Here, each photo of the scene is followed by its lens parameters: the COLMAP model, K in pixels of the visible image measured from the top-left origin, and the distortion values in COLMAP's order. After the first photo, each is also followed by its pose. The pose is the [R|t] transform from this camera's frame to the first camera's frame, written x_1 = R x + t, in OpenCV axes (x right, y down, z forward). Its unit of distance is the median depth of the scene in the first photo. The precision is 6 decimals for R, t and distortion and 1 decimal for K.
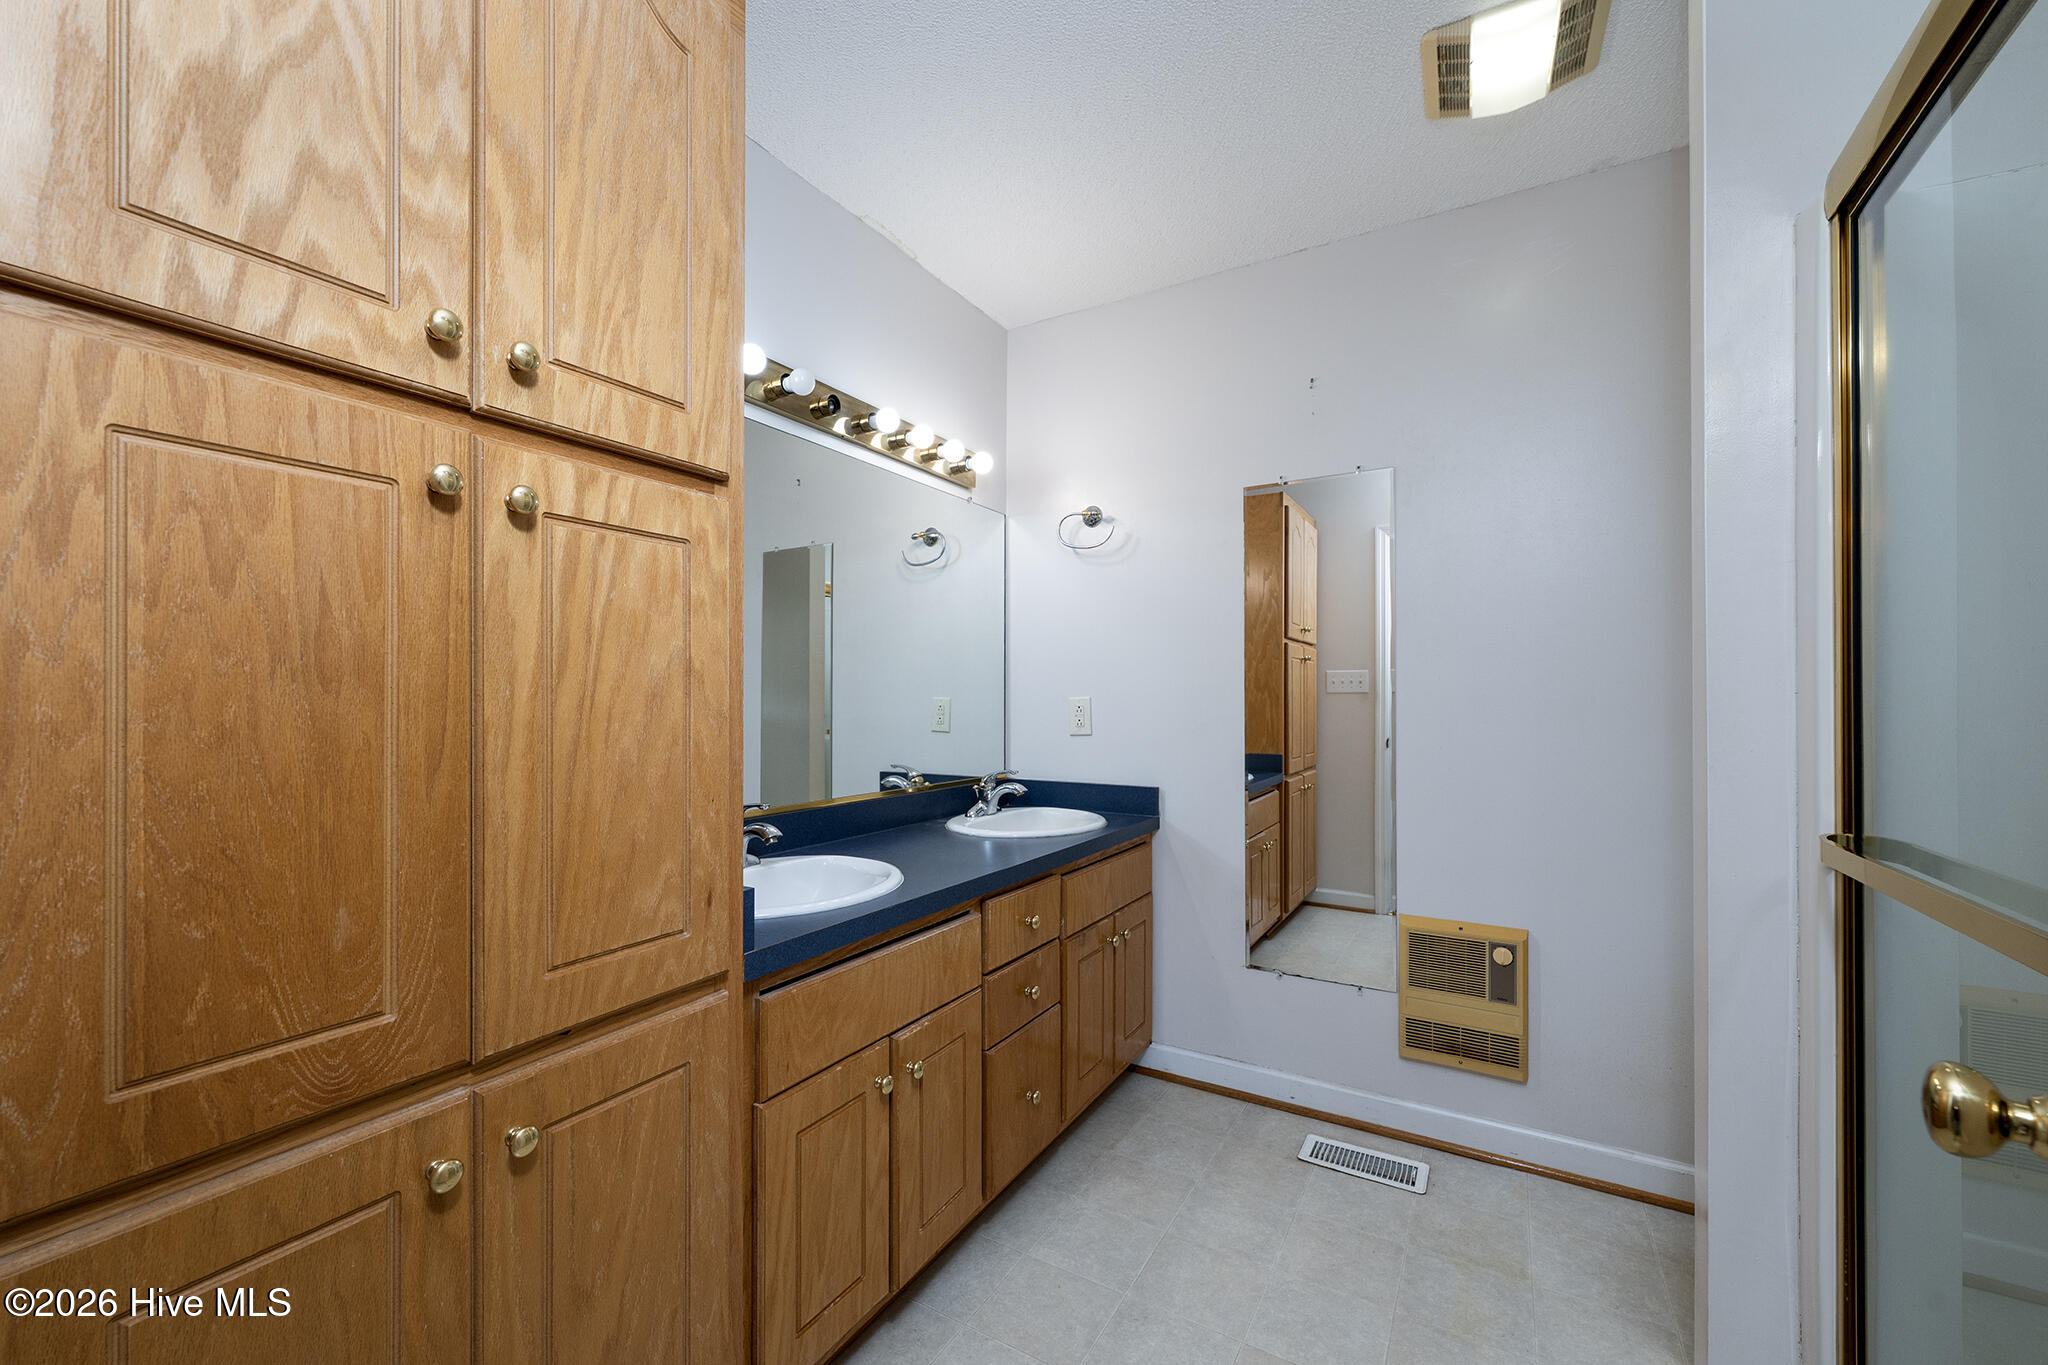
lens RADIAL K [[819.4, 0, 1021.9], [0, 819.4, 678.3], [0, 0, 1]] dist [-0.000328, -0.000004]
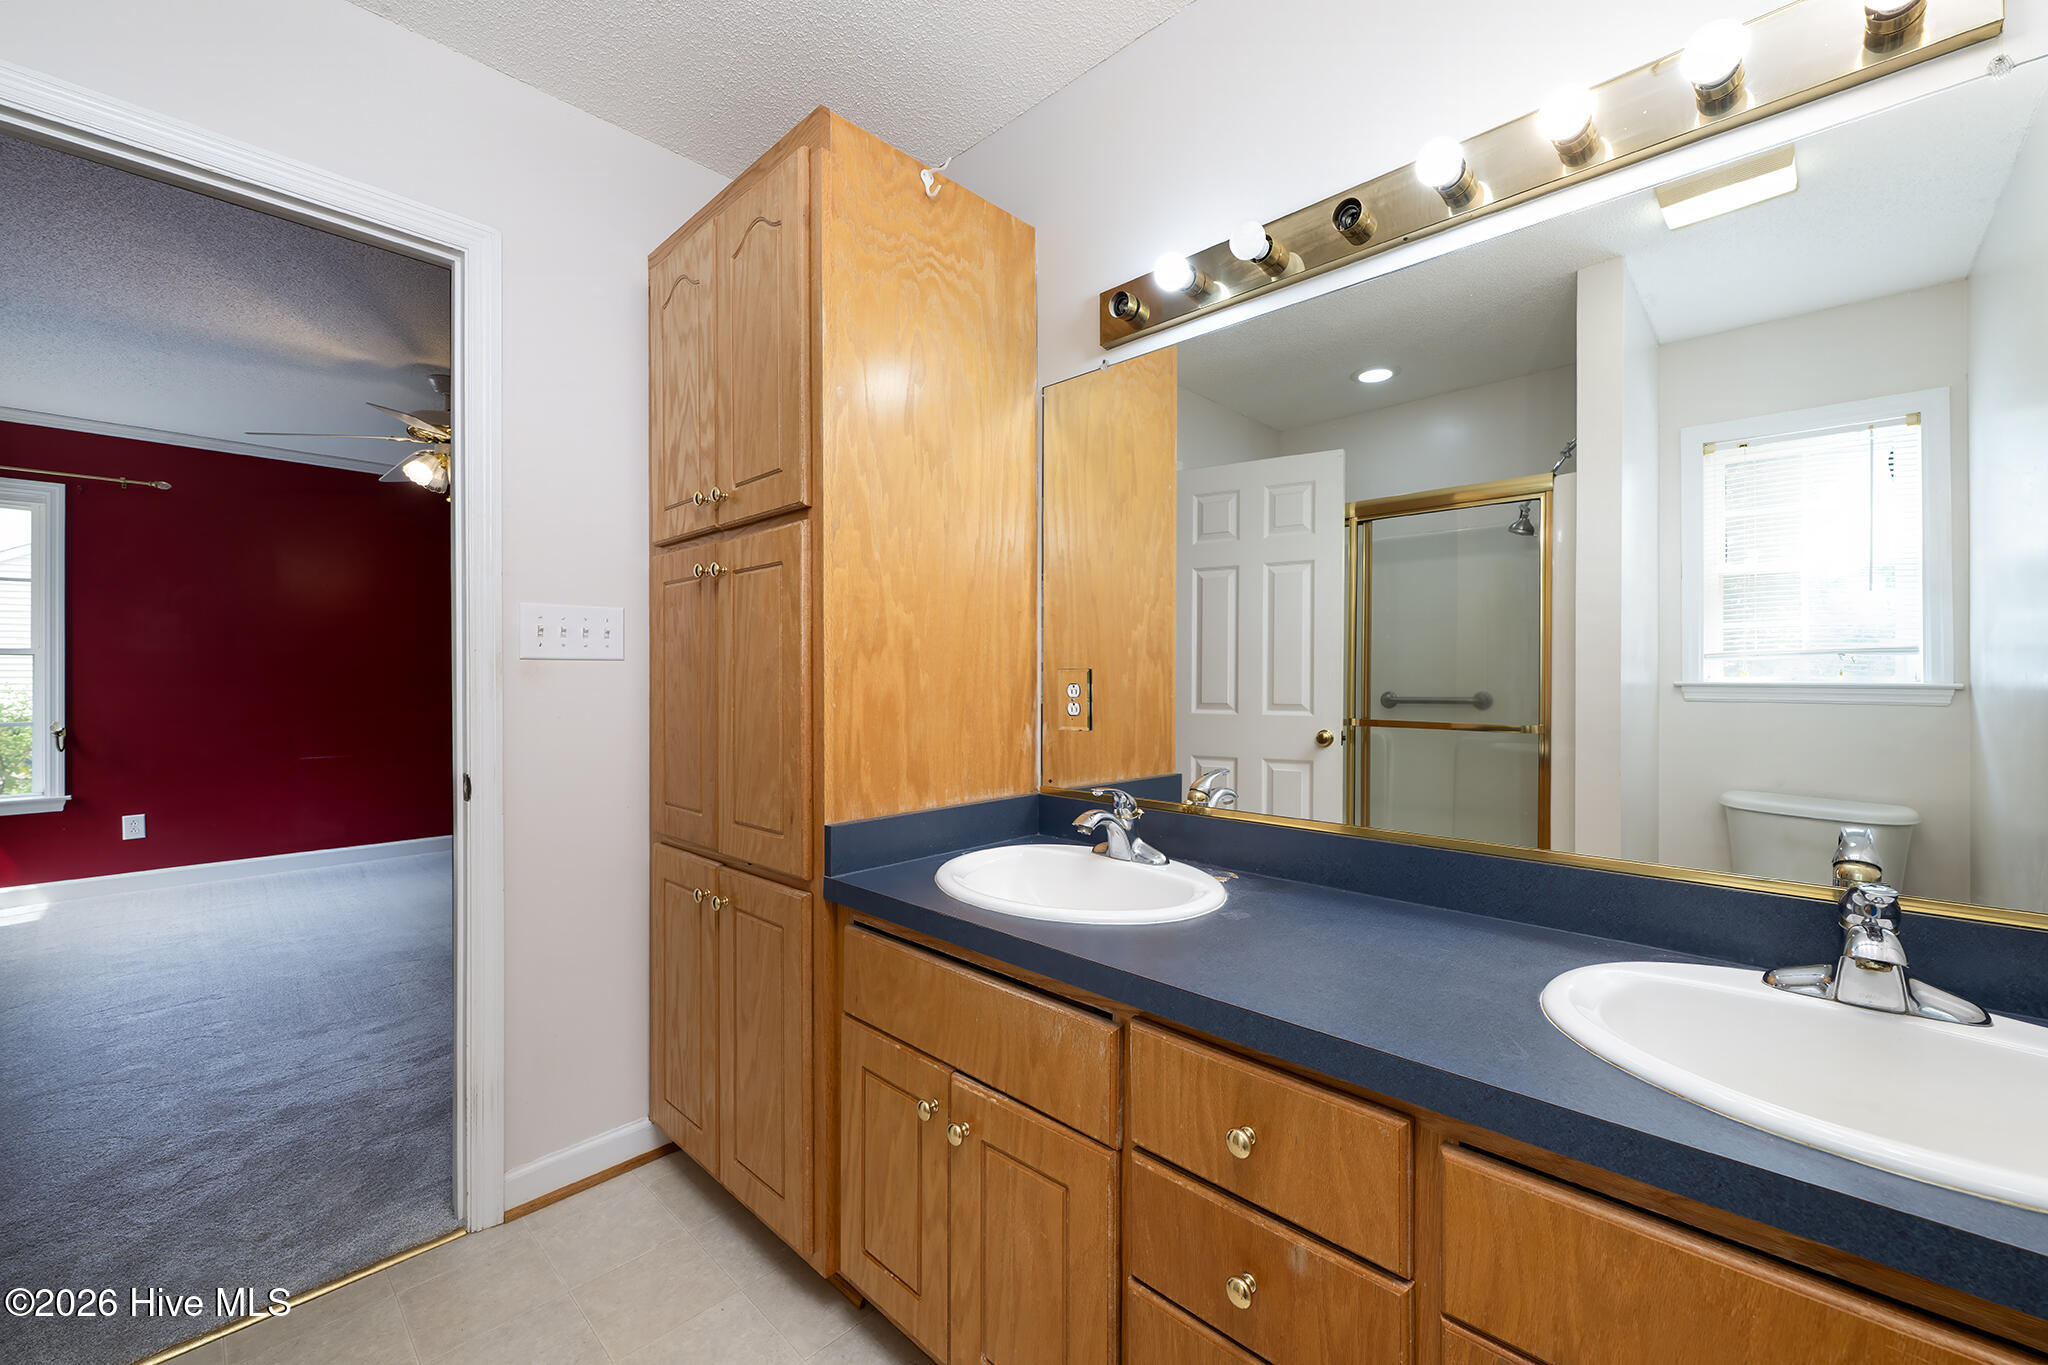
lens RADIAL K [[819.4, 0, 1021.9], [0, 819.4, 678.3], [0, 0, 1]] dist [-0.000328, -0.000004]
pose [[-0.241881, -0.001052, -0.970305, 0.463423], [0.030713, 0.999490, -0.008740, 0.034278], [0.969820, -0.031915, -0.241725, 0.938931]]
